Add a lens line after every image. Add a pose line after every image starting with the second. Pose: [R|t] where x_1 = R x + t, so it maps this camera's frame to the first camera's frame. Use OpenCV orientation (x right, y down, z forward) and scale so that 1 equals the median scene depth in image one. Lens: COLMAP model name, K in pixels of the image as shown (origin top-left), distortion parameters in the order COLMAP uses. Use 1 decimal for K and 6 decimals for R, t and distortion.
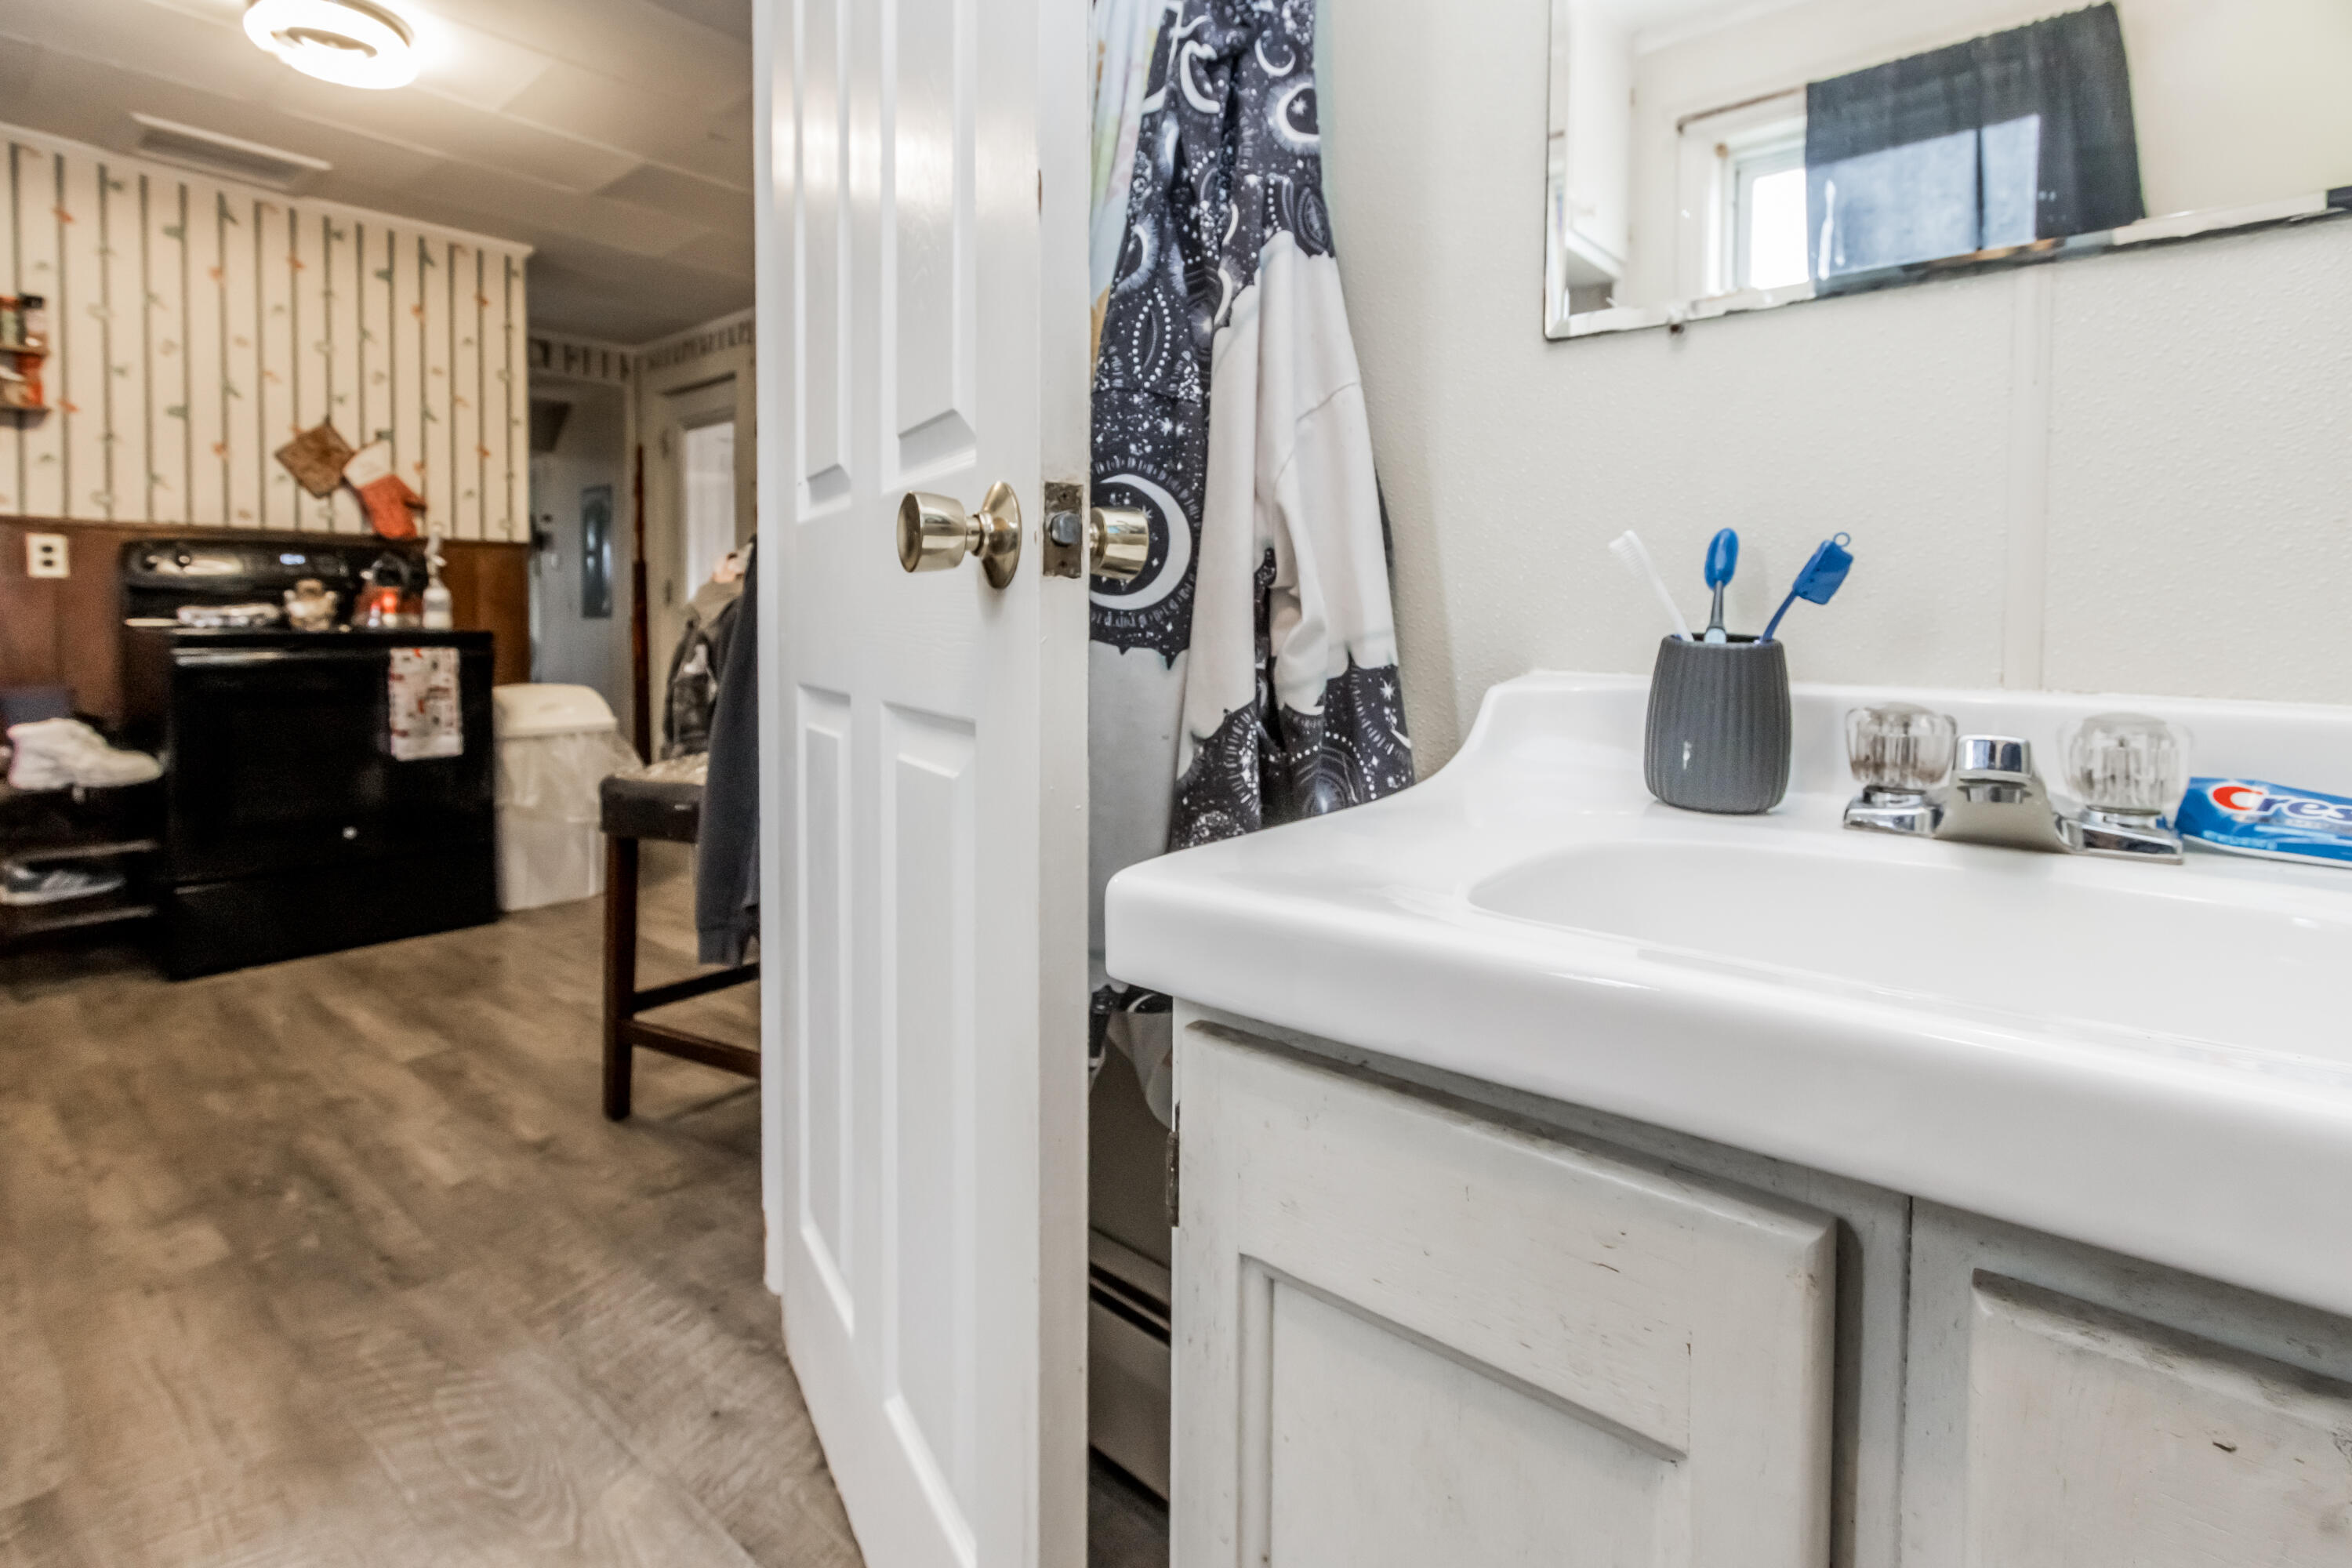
lens RADIAL K [[1109.9, 0, 1172.4], [0, 1109.9, 643.5], [0, 0, 1]] dist [-0.002009, -0.000617]
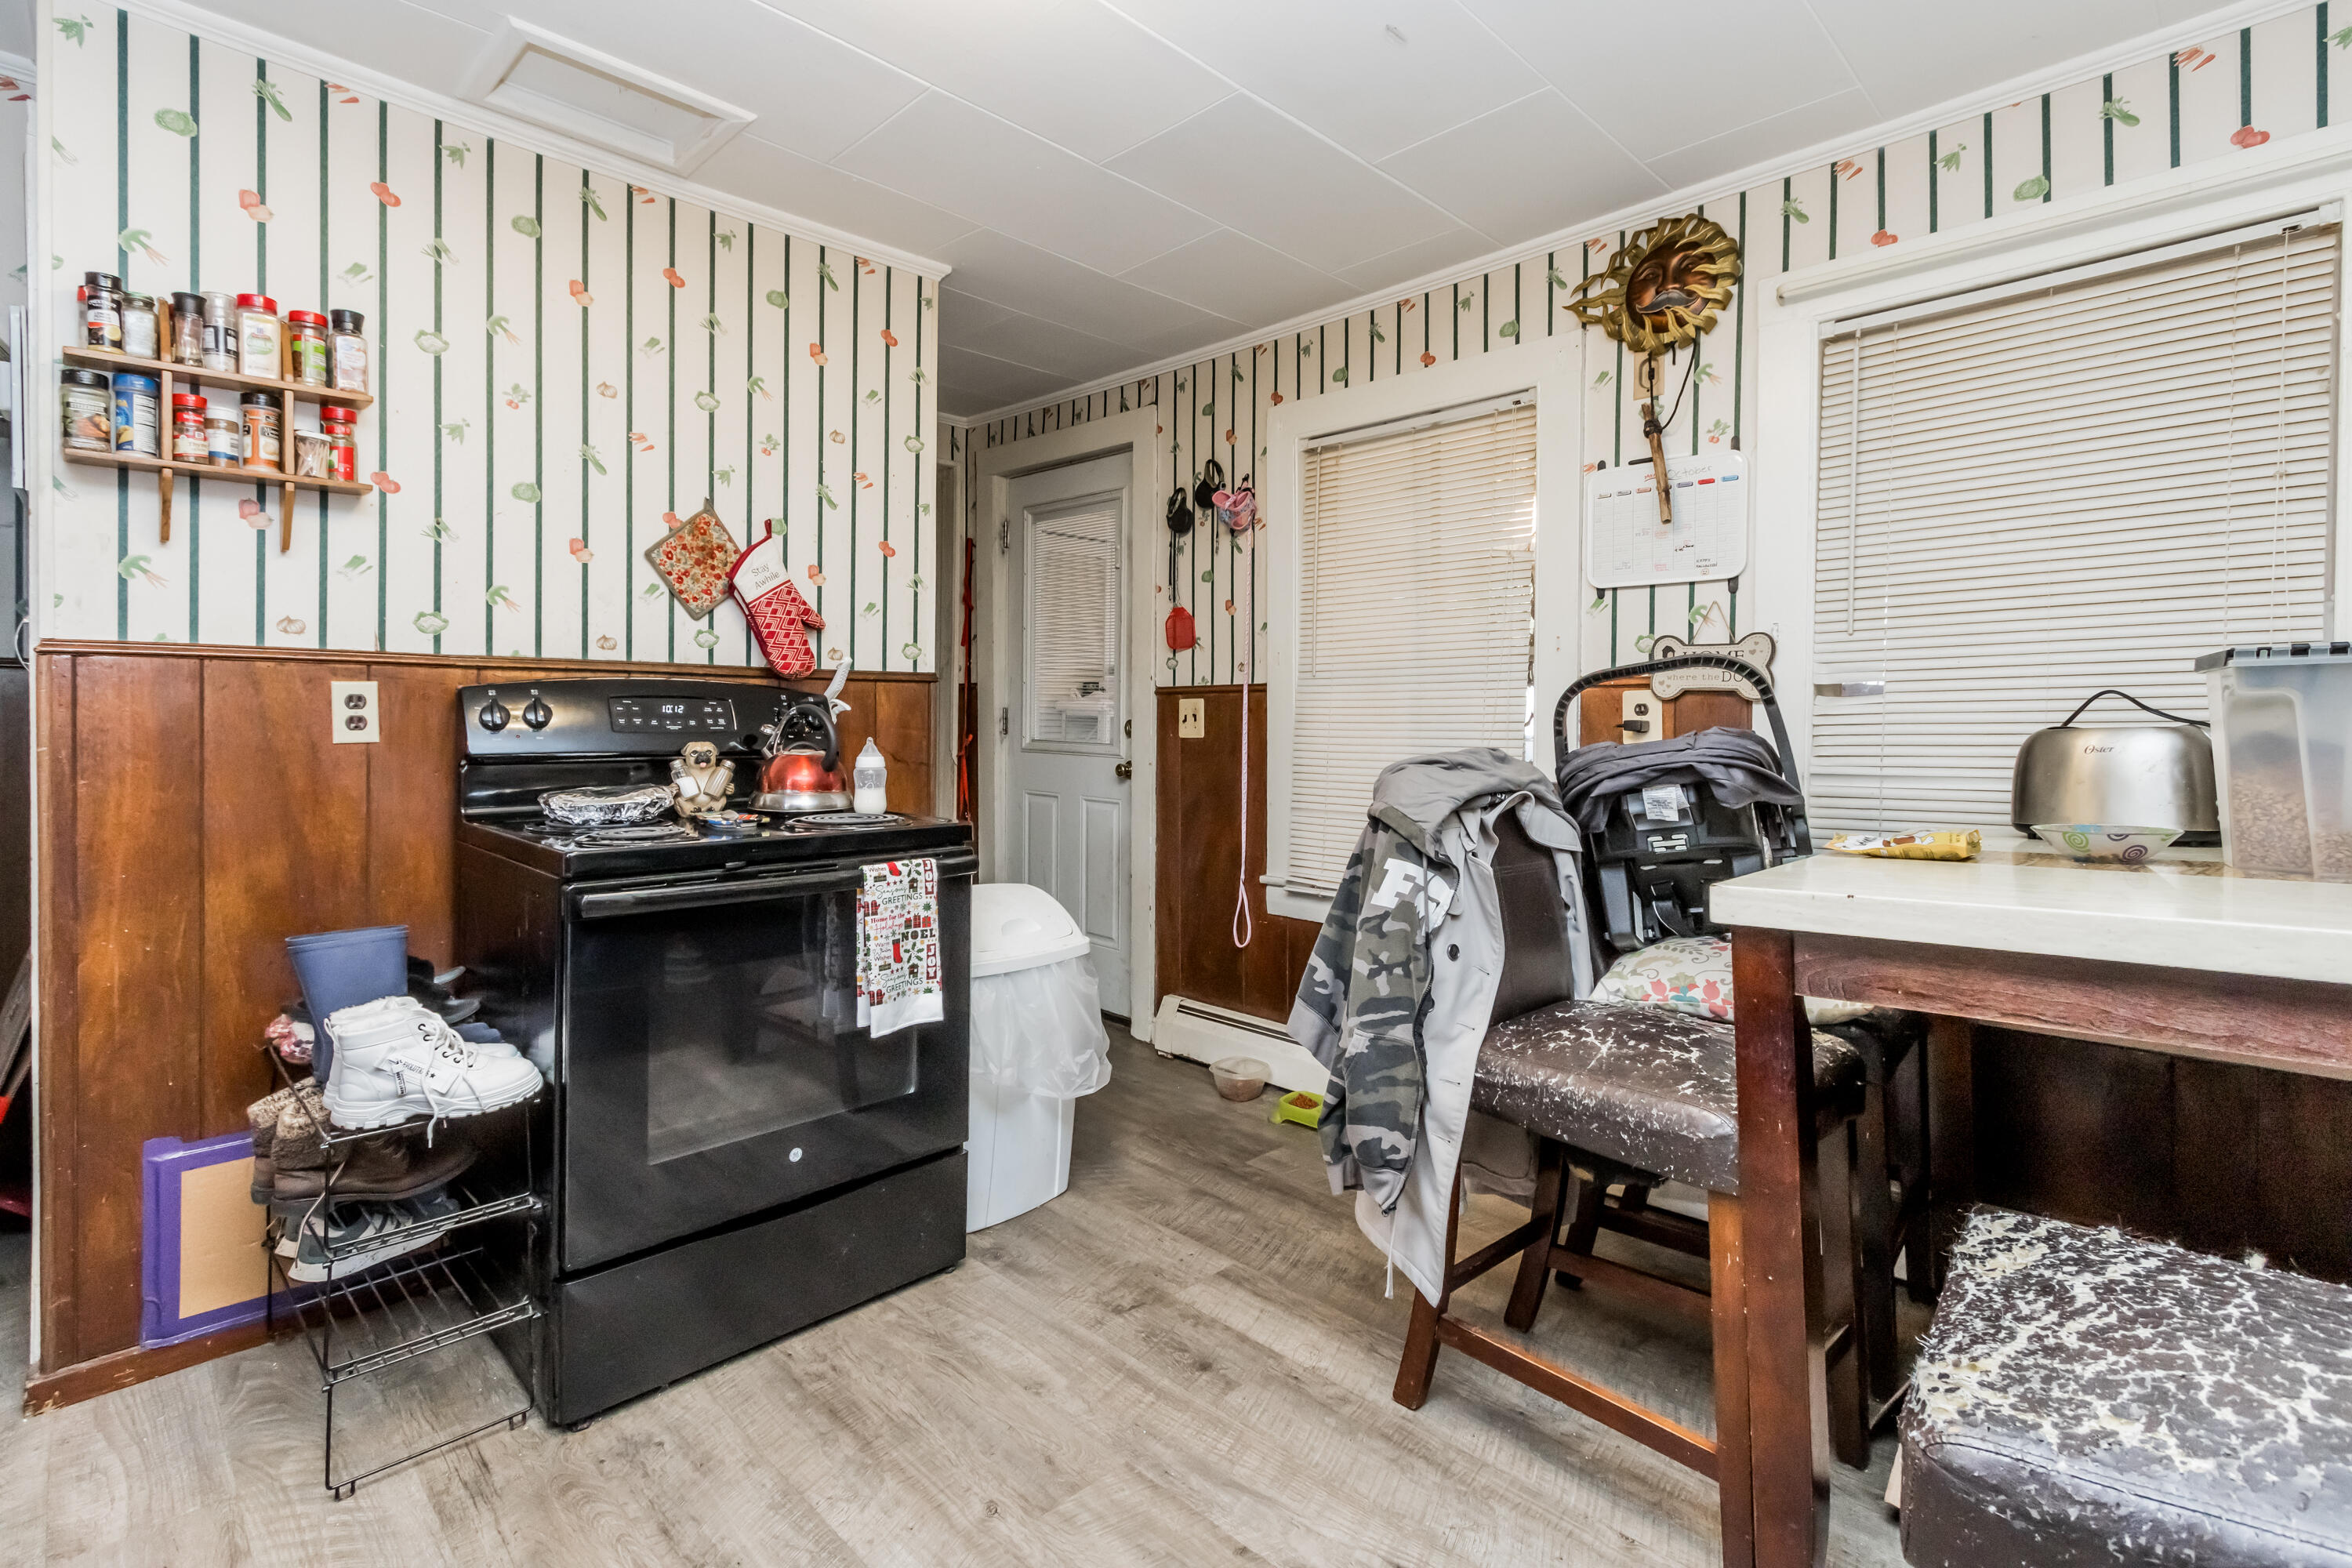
lens RADIAL K [[1102.7, 0, 1179.6], [0, 1102.7, 715.5], [0, 0, 1]] dist [0.001305, 0.000241]
pose [[0.997467, 0.014239, -0.069690, -0.445733], [-0.015121, 0.999812, -0.012154, -0.069790], [0.069504, 0.013177, 0.997495, 0.353032]]
